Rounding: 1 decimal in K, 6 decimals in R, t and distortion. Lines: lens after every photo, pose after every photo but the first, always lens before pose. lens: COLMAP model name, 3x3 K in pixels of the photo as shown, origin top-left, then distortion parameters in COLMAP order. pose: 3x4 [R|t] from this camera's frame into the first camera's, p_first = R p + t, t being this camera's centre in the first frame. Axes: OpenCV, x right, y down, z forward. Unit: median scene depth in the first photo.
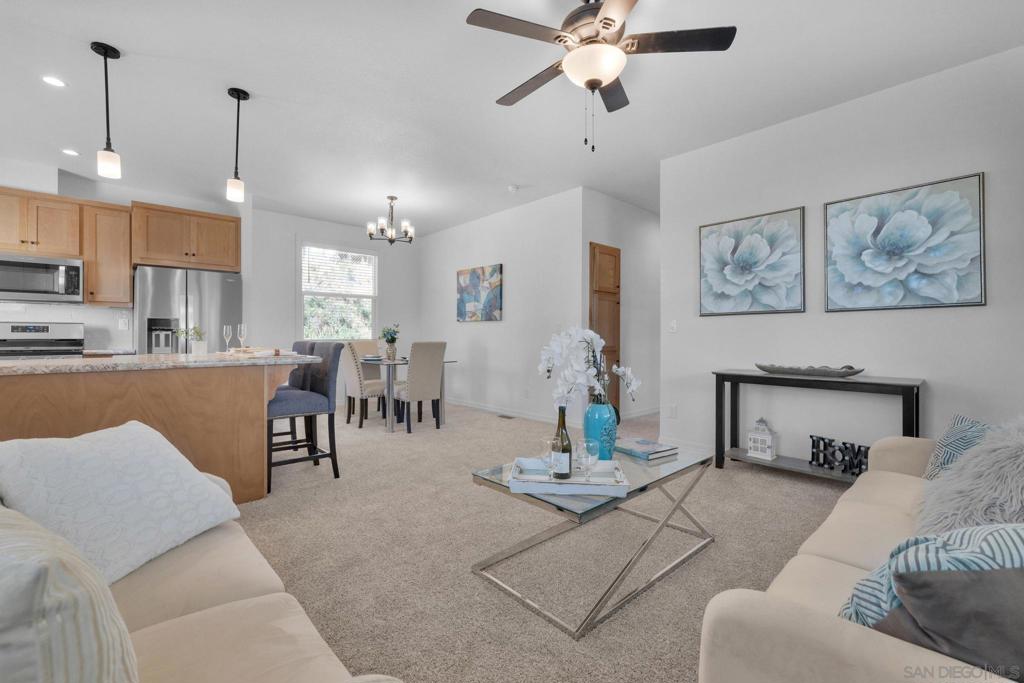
lens RADIAL K [[426.8, 0, 508.2], [0, 426.8, 341.7], [0, 0, 1]] dist [0.001133, 0.000299]
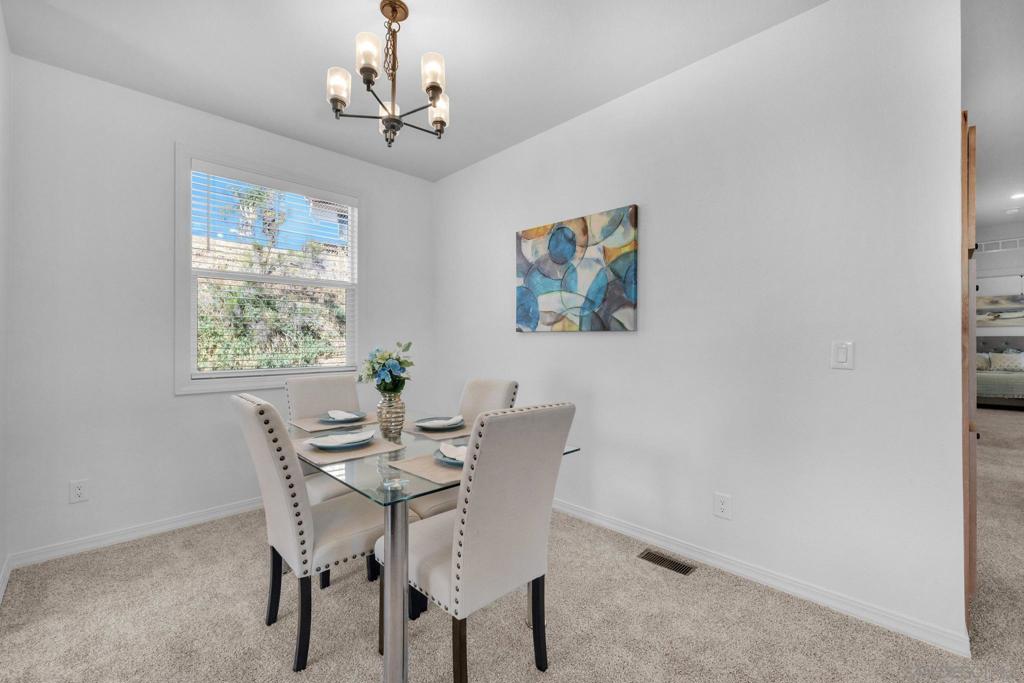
lens RADIAL K [[426.8, 0, 513.4], [0, 426.8, 343.1], [0, 0, 1]] dist [0.001133, 0.000299]
pose [[0.998834, -0.003456, 0.048162, -0.160130], [0.003889, 0.999953, -0.008906, -0.032112], [-0.048129, 0.009083, 0.998800, 0.534317]]
